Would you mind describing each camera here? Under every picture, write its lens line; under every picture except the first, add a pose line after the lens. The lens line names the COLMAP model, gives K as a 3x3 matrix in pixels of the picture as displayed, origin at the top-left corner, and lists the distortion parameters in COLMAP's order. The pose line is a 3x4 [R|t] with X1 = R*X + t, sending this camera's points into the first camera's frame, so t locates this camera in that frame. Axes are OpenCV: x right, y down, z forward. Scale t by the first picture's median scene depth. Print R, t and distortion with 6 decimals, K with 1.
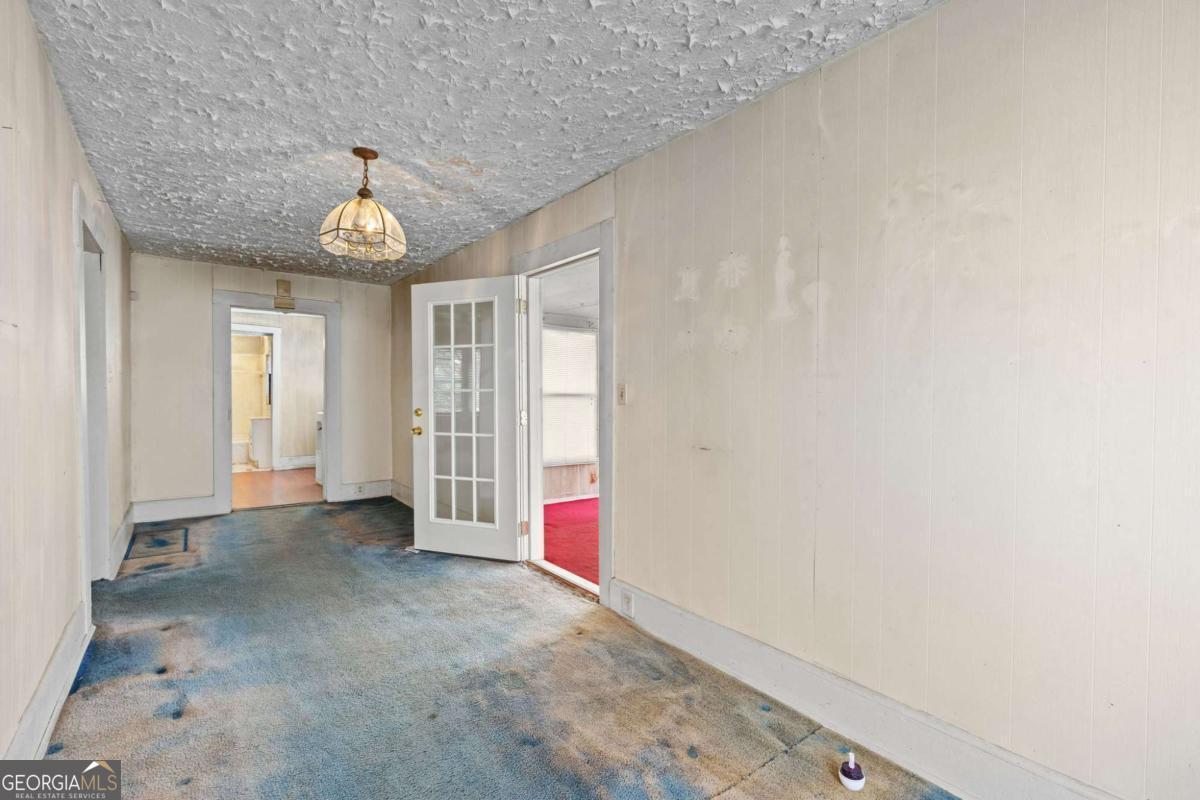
lens RADIAL K [[557.6, 0, 607.2], [0, 557.6, 394.5], [0, 0, 1]] dist [-0.003561, -0.001319]
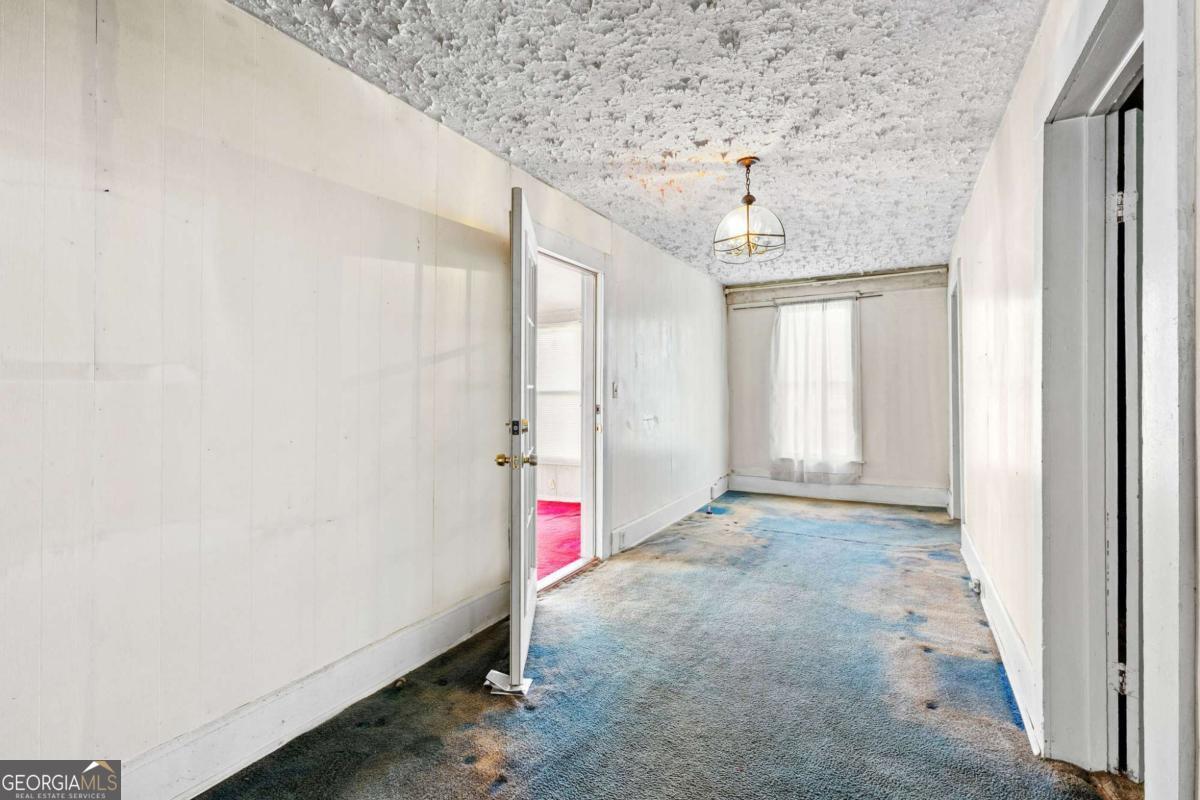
lens RADIAL K [[557.6, 0, 606.8], [0, 557.6, 391.1], [0, 0, 1]] dist [-0.003561, -0.001319]
pose [[-0.418096, -0.010240, 0.908345, -1.127946], [0.000820, 0.999932, 0.011650, -0.014898], [-0.908402, 0.005615, -0.418059, 1.497728]]
